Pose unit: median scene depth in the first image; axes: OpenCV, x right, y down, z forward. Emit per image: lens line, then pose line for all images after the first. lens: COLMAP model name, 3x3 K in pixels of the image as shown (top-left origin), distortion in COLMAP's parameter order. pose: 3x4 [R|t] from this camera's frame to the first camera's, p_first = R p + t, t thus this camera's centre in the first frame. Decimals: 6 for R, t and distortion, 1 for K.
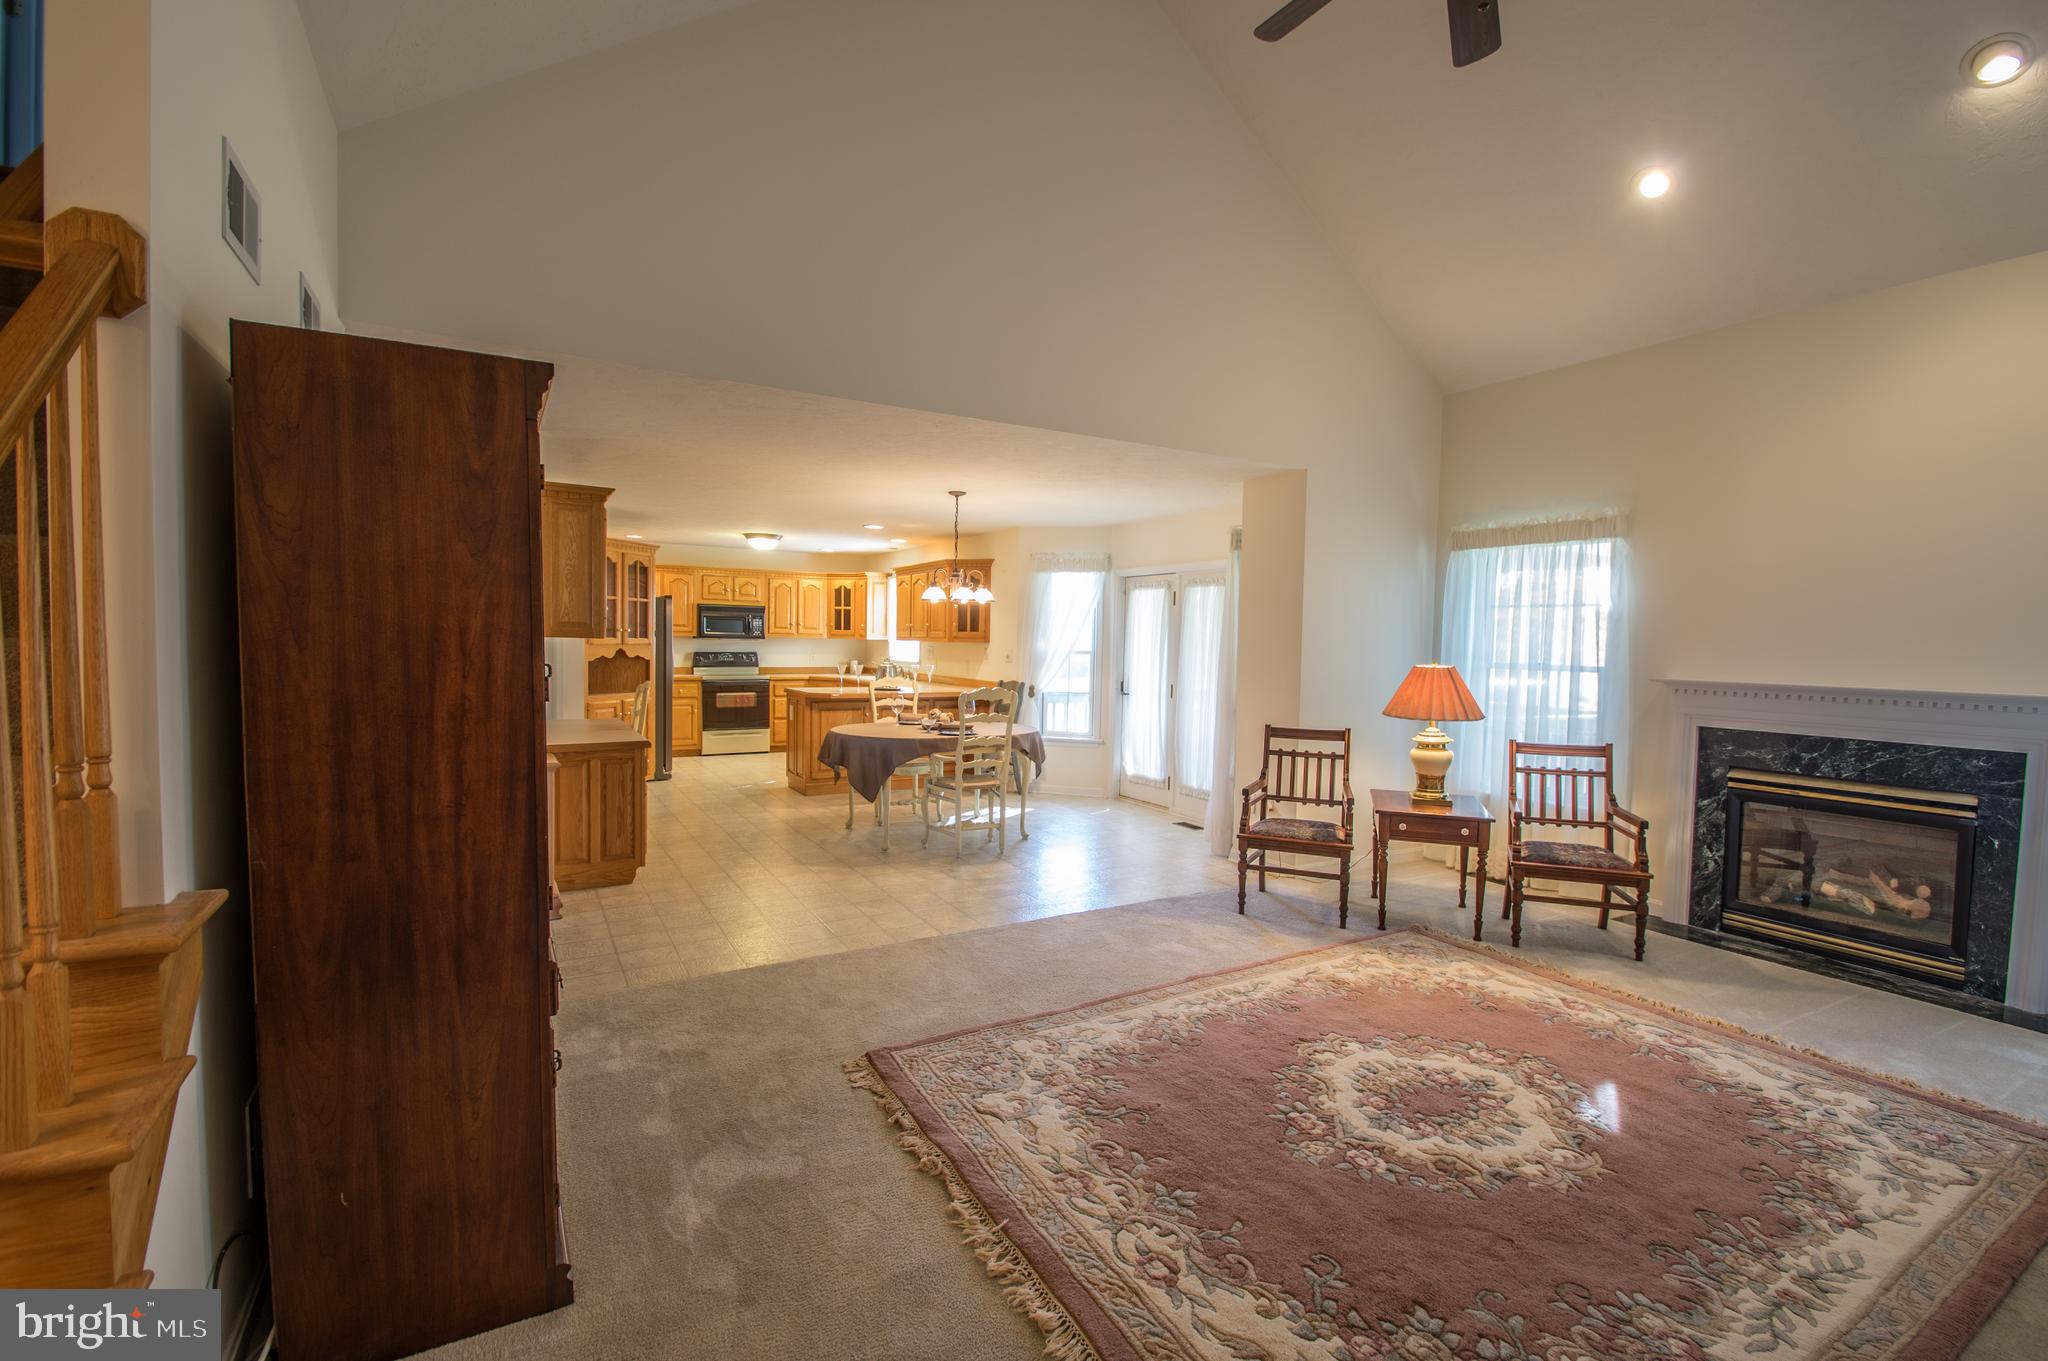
lens RADIAL K [[914.4, 0, 1061.5], [0, 914.4, 699.7], [0, 0, 1]] dist [0.001708, -0.014252]
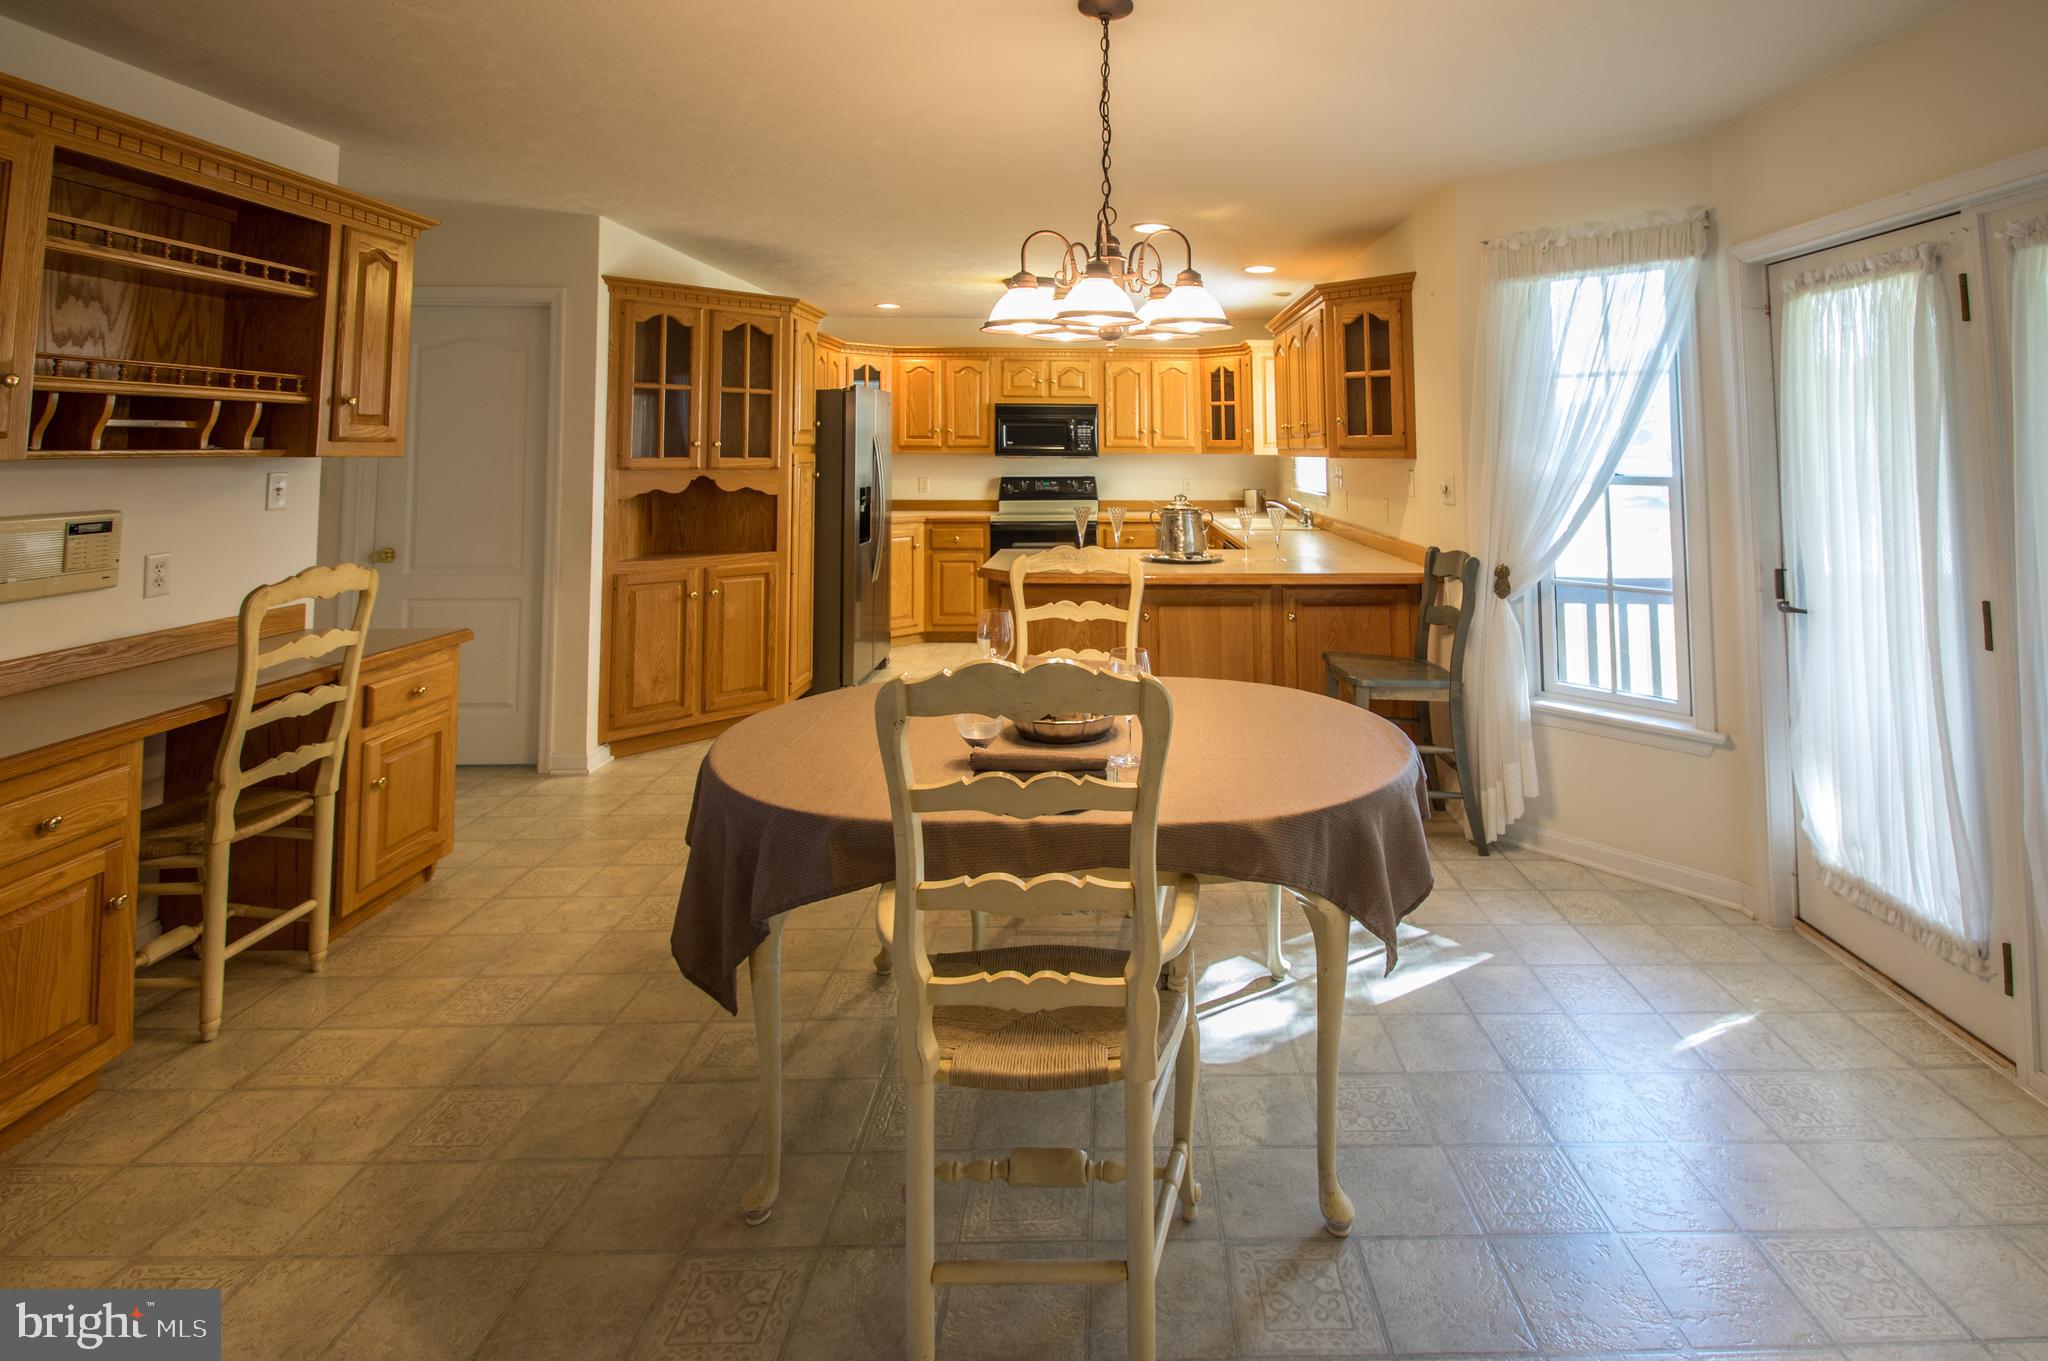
lens RADIAL K [[970.3, 0, 1131.1], [0, 970.3, 393.9], [0, 0, 1]] dist [0.018467, -0.000311]
pose [[0.849756, -0.045587, -0.525201, 0.092953], [-0.023600, 0.991966, -0.124286, -0.056527], [0.526647, 0.118007, 0.841853, 0.946444]]
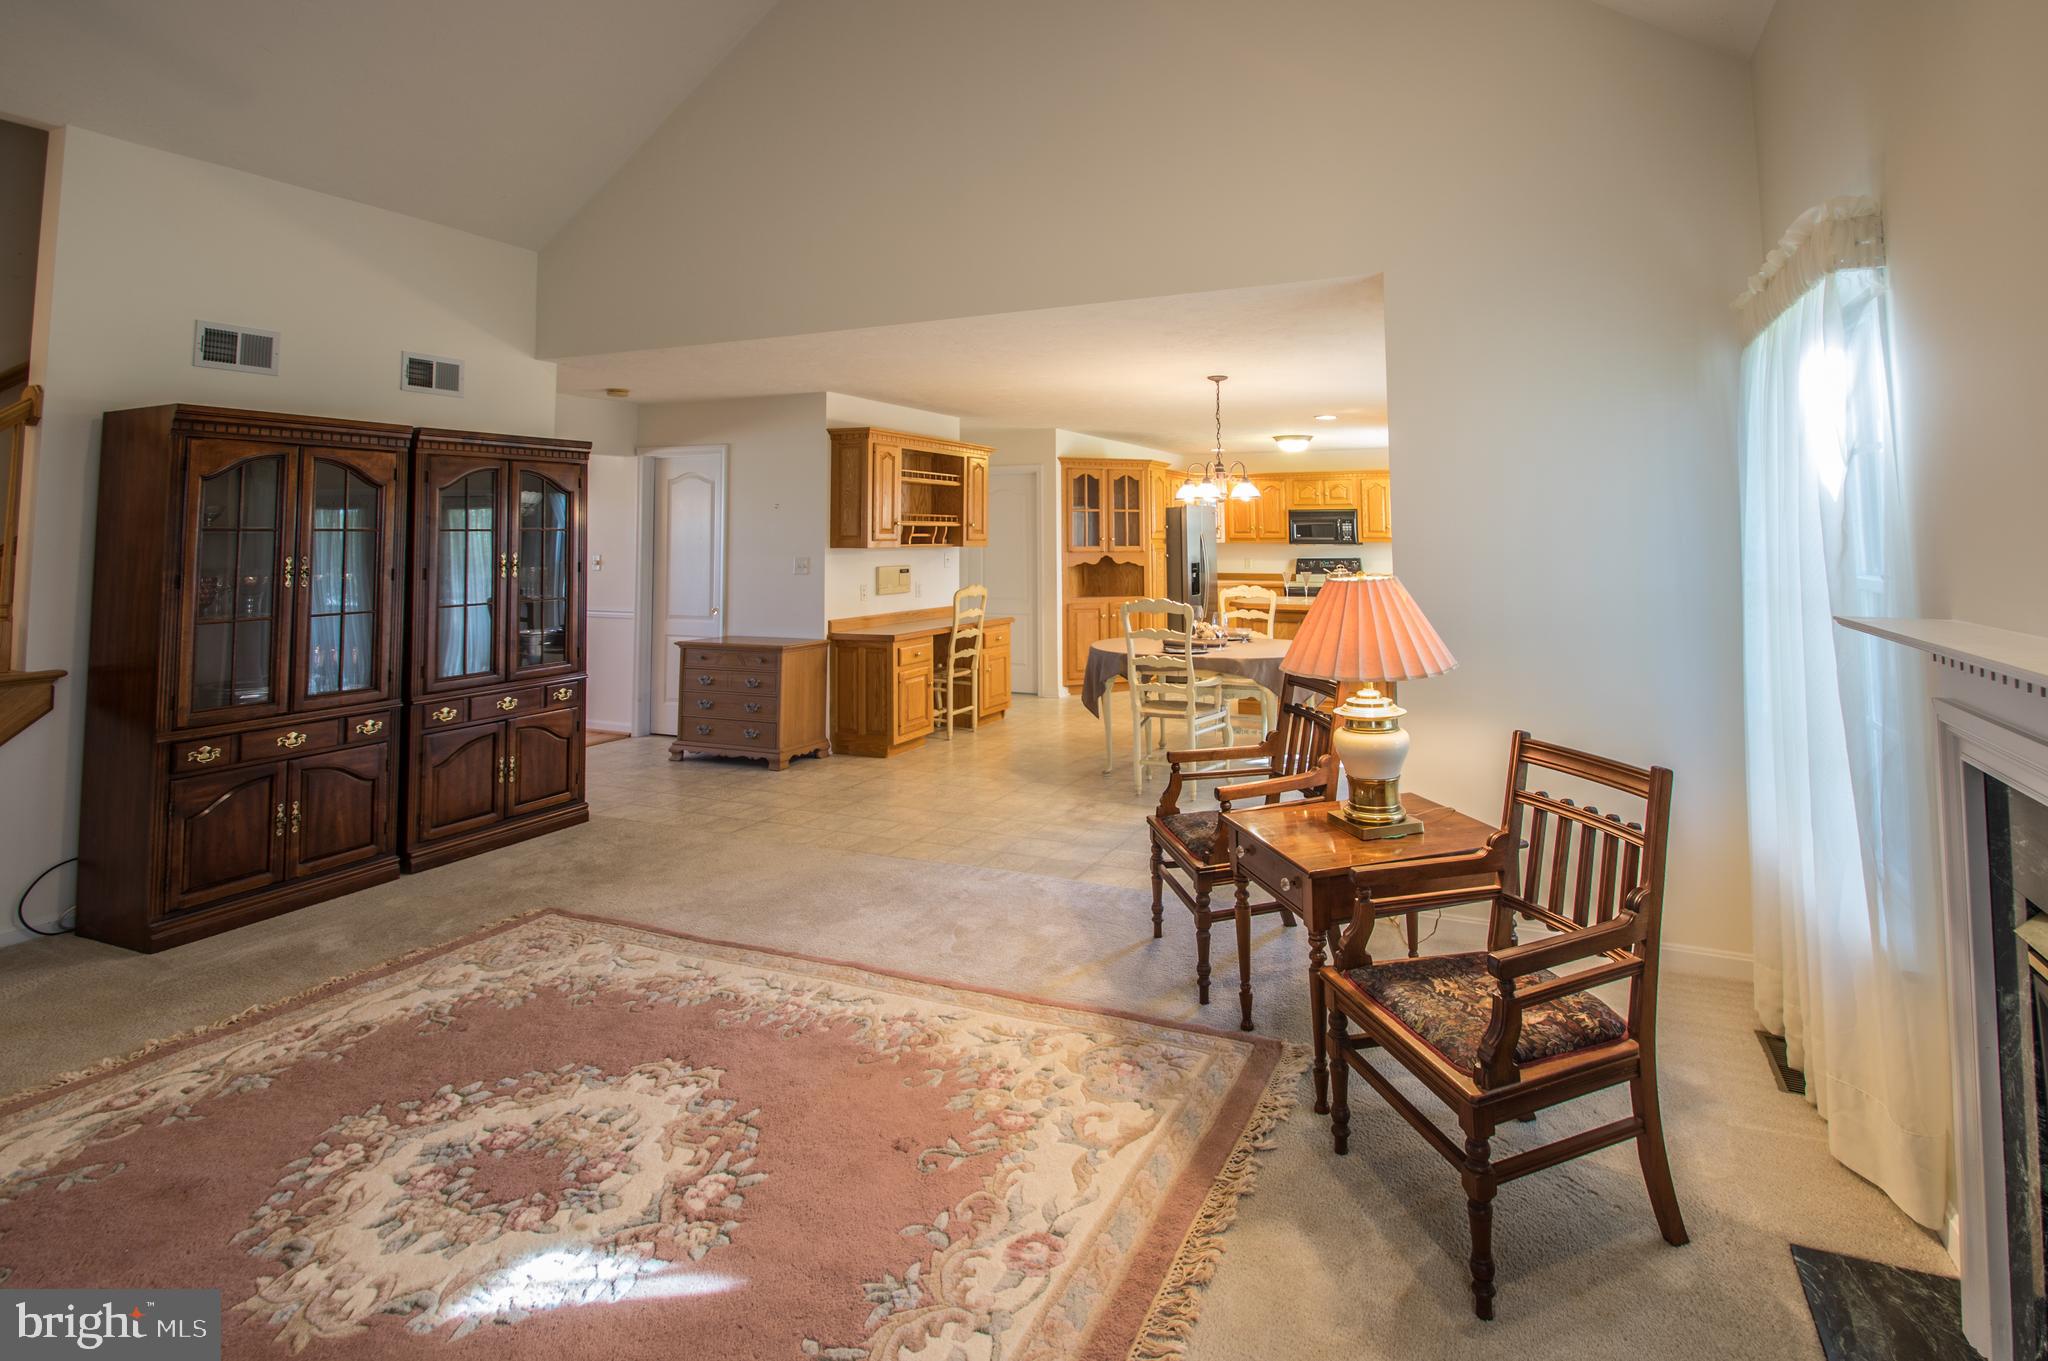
lens RADIAL K [[1007.5, 0, 1195.1], [0, 1007.5, 499.5], [0, 0, 1]] dist [-0.001395, -0.002085]
pose [[0.599212, -0.051032, -0.798962, 0.834149], [-0.037385, 0.995094, -0.091597, -0.024118], [0.799717, 0.084755, 0.594365, 0.543971]]
